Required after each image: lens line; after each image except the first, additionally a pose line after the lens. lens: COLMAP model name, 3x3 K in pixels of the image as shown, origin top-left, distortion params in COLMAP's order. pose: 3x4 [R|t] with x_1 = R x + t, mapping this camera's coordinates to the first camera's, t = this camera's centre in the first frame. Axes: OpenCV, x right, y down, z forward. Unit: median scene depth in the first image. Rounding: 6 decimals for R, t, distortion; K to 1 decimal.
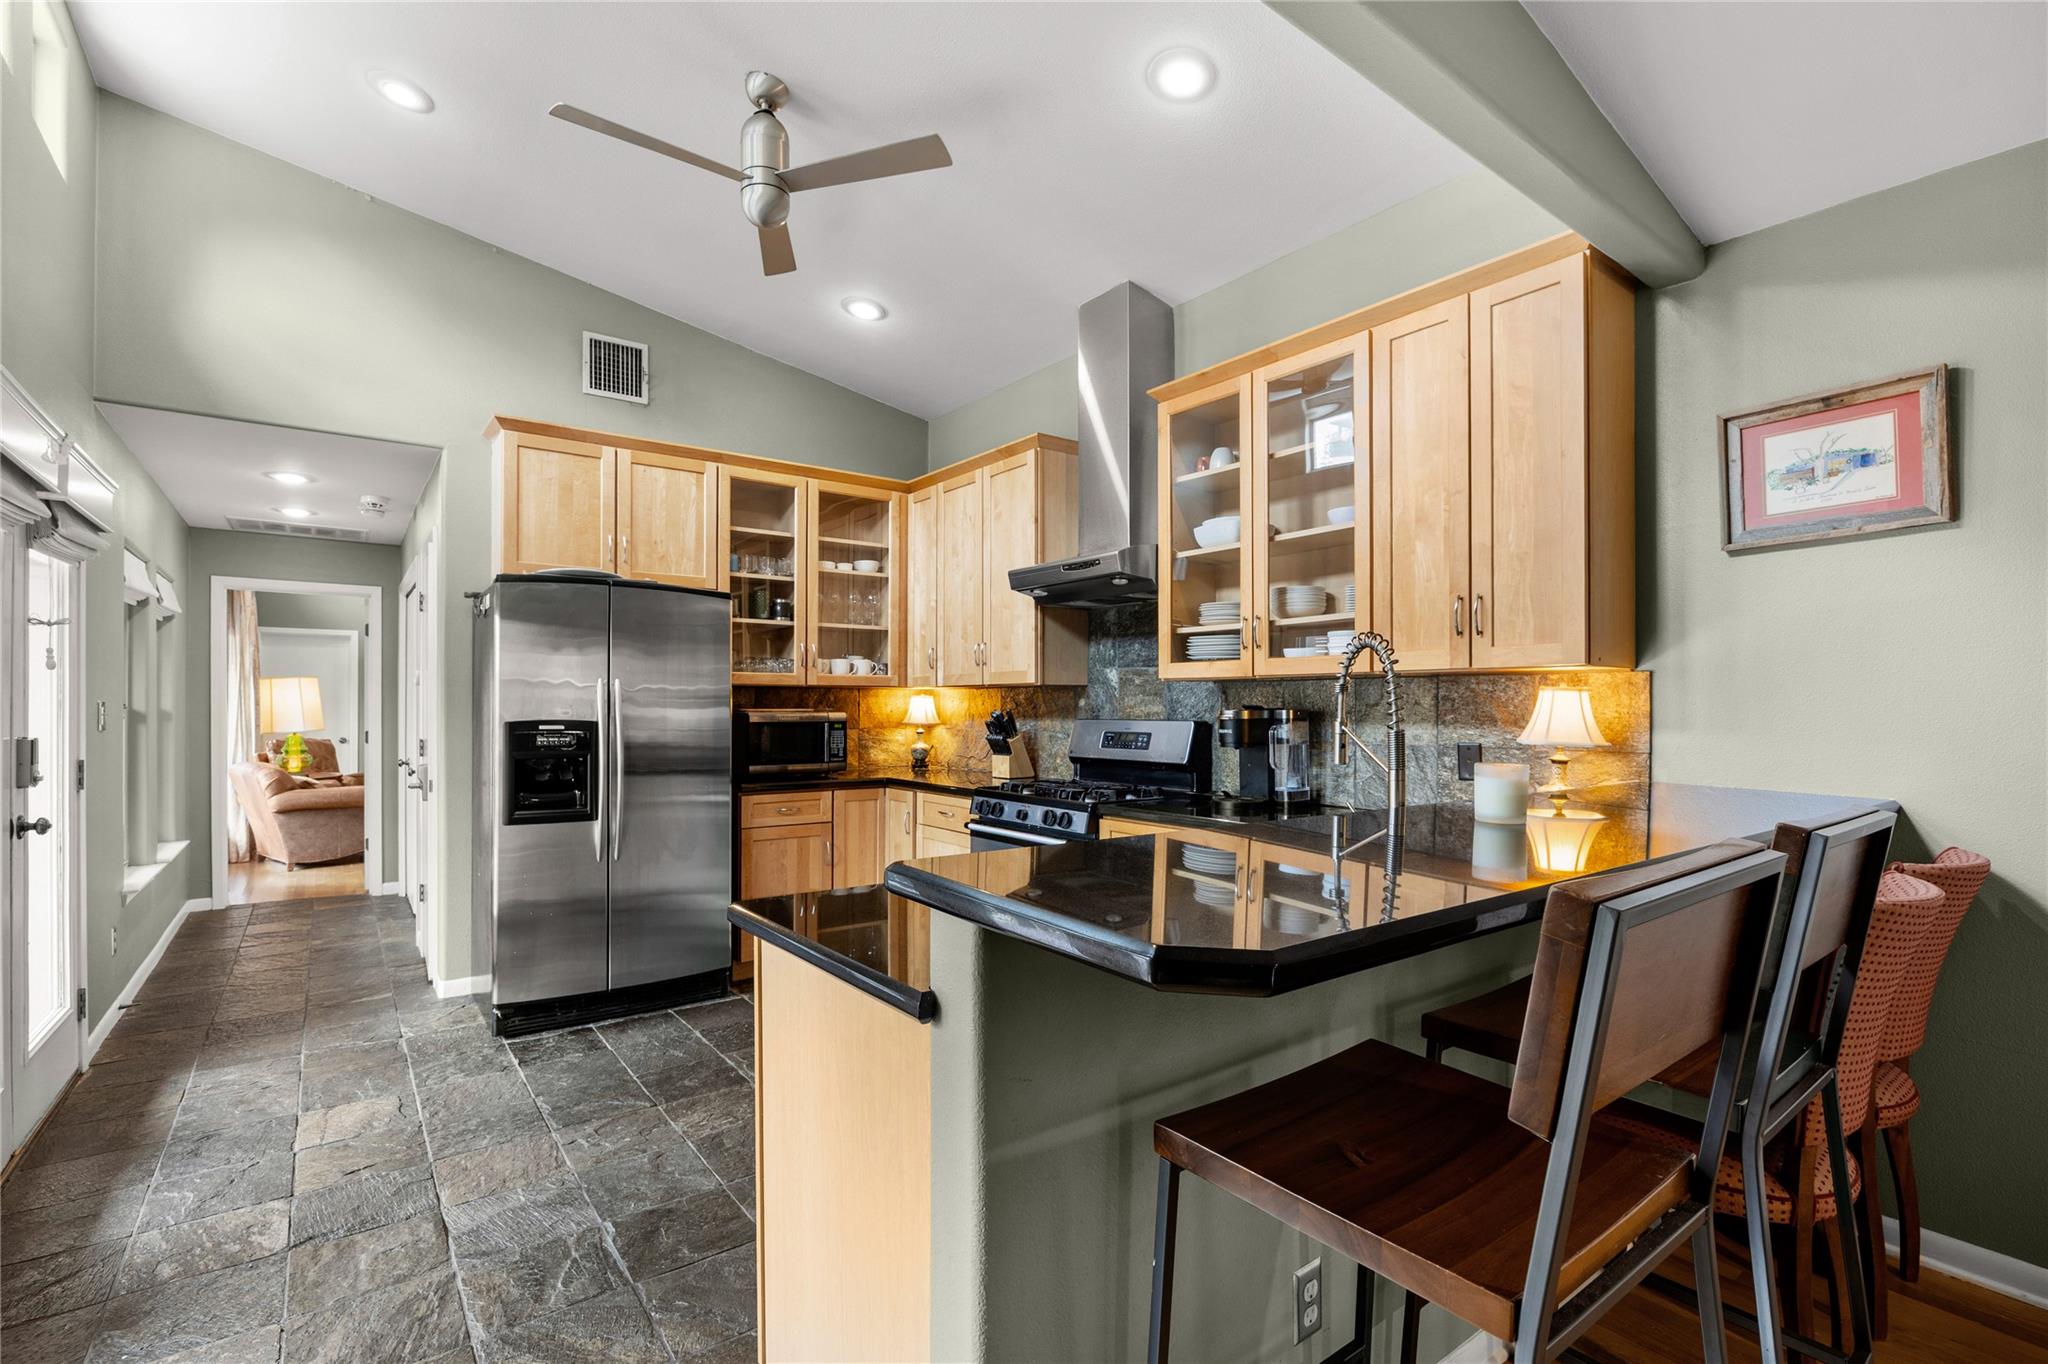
lens RADIAL K [[928.6, 0, 1025.5], [0, 928.6, 700.6], [0, 0, 1]] dist [-0.000216, 0.000157]
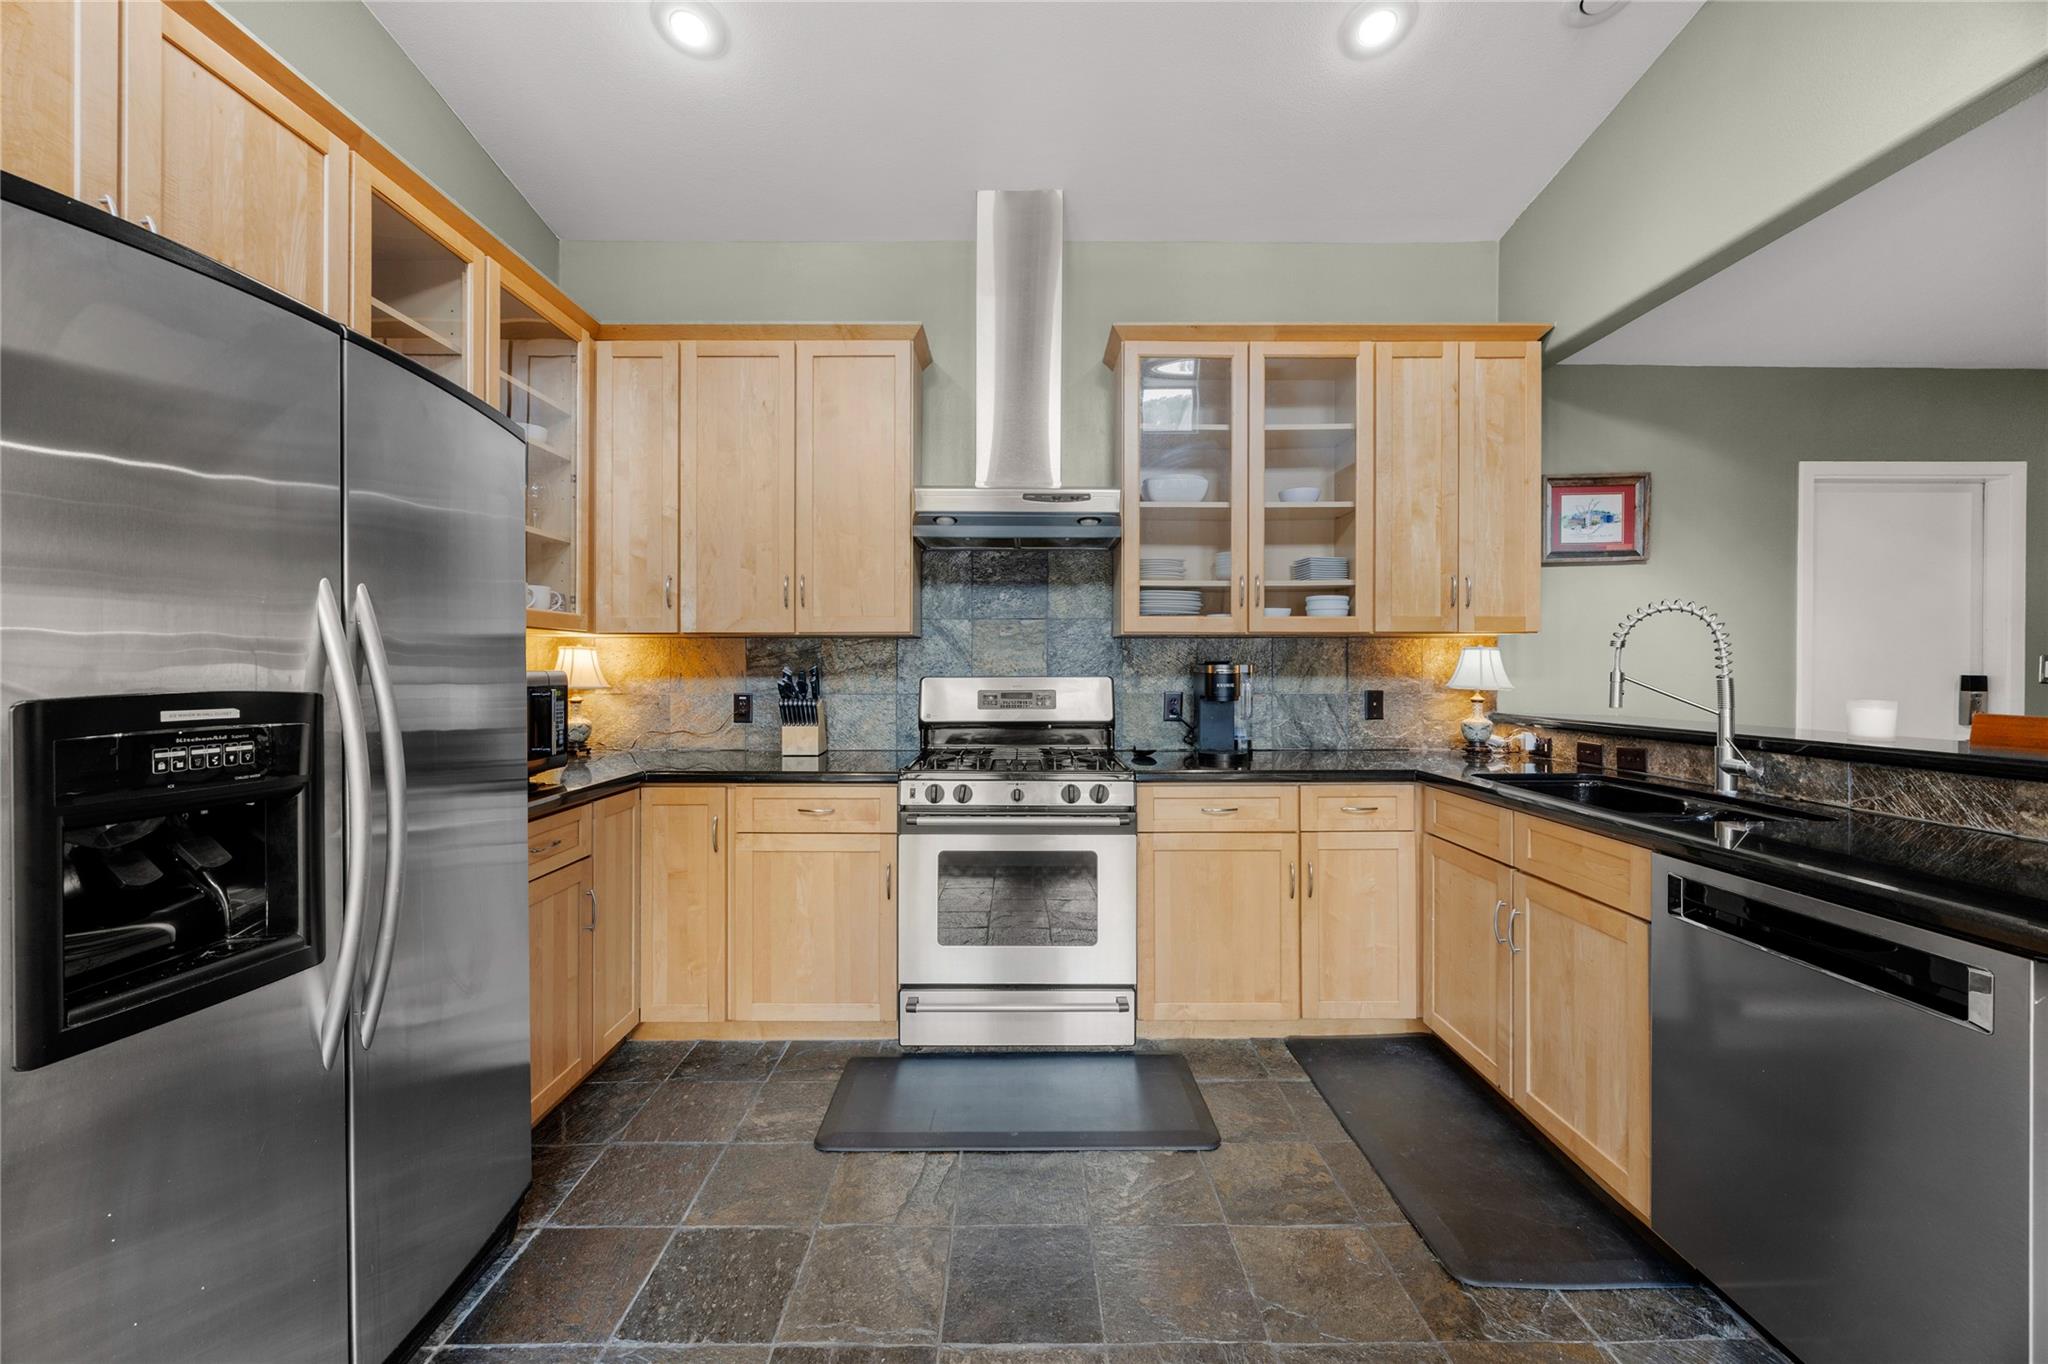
lens RADIAL K [[791.3, 0, 1021.2], [0, 791.3, 667.4], [0, 0, 1]] dist [0.009851, 0.000126]
pose [[0.604802, -0.001769, 0.796374, -0.670817], [-0.006417, 0.999954, 0.007094, 0.008994], [-0.796350, -0.009401, 0.604763, 0.705299]]
